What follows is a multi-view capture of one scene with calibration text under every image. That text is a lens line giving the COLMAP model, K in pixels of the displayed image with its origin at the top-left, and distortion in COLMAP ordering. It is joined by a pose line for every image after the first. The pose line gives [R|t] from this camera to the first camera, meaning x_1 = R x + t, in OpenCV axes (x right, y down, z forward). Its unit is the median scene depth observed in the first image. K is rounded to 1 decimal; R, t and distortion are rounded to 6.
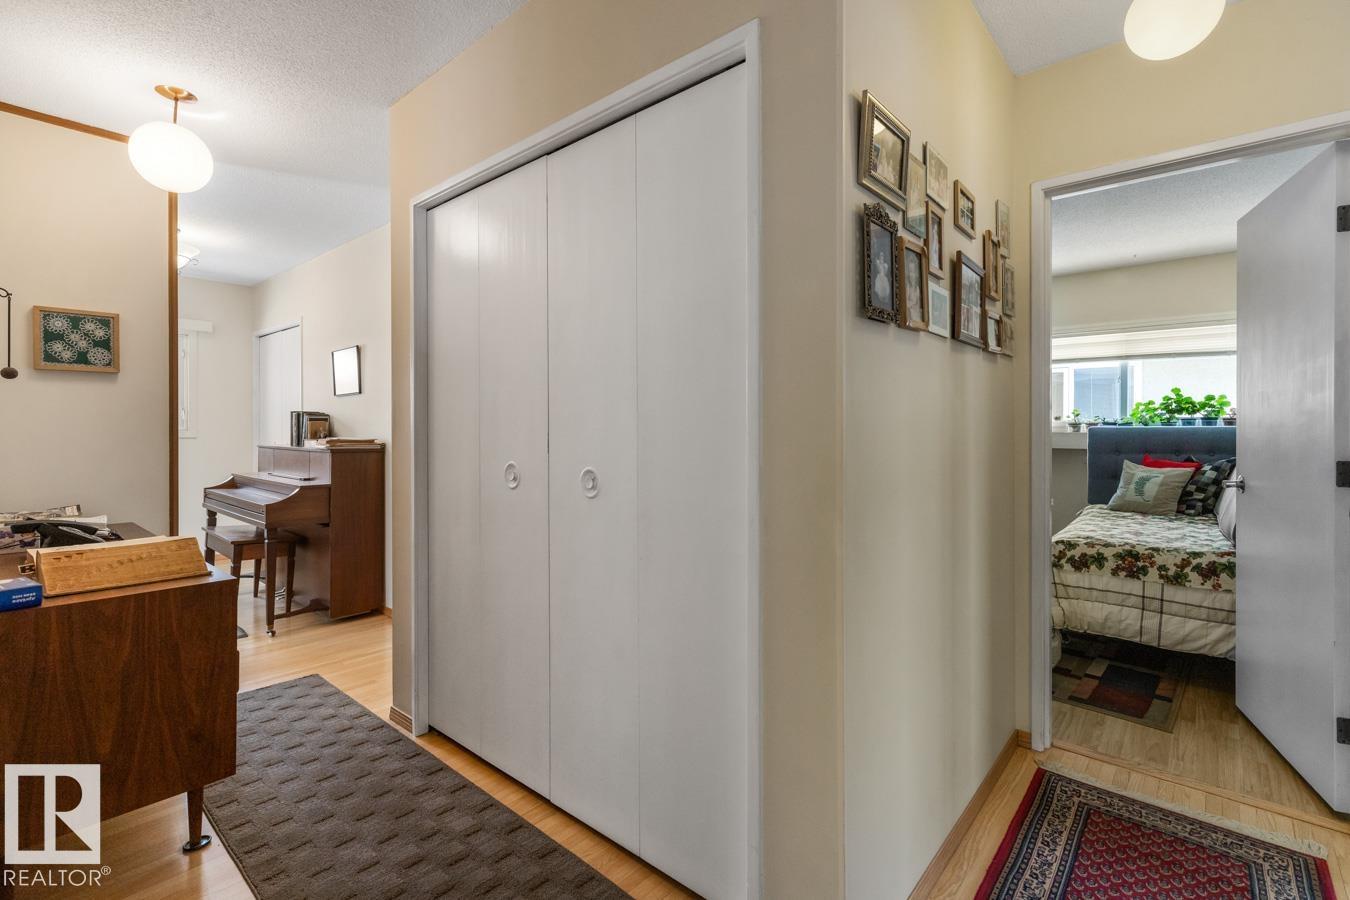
lens RADIAL K [[608.2, 0, 683.6], [0, 608.2, 442.1], [0, 0, 1]] dist [0.003636, -0.000641]
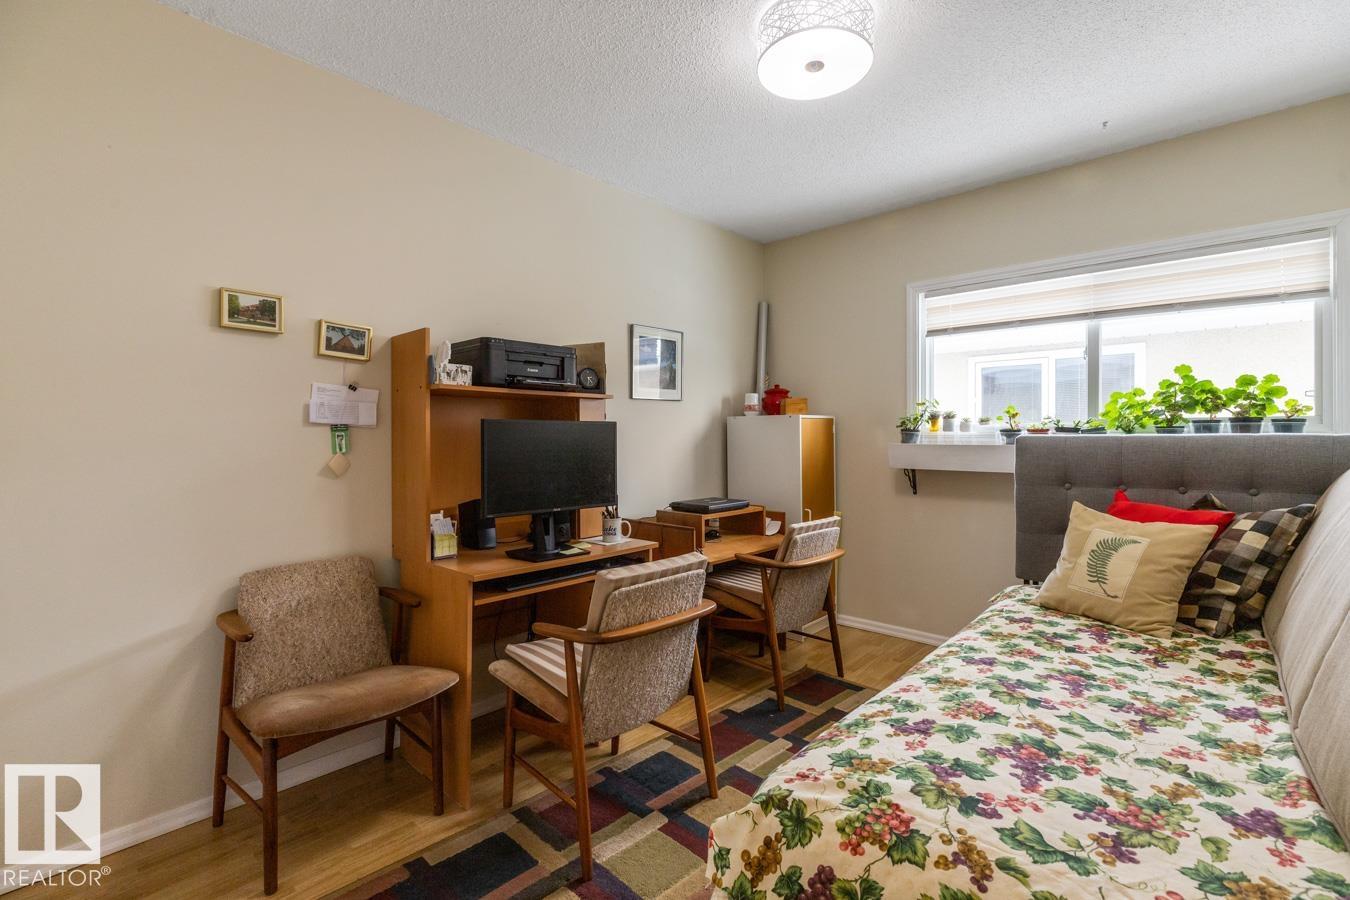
lens RADIAL K [[608.2, 0, 666.4], [0, 608.2, 442.7], [0, 0, 1]] dist [0.003636, -0.000641]
pose [[0.999193, 0.000097, -0.040175, 0.373499], [-0.000419, 0.999968, -0.008019, -0.013796], [0.040173, 0.008029, 0.999160, 0.442508]]
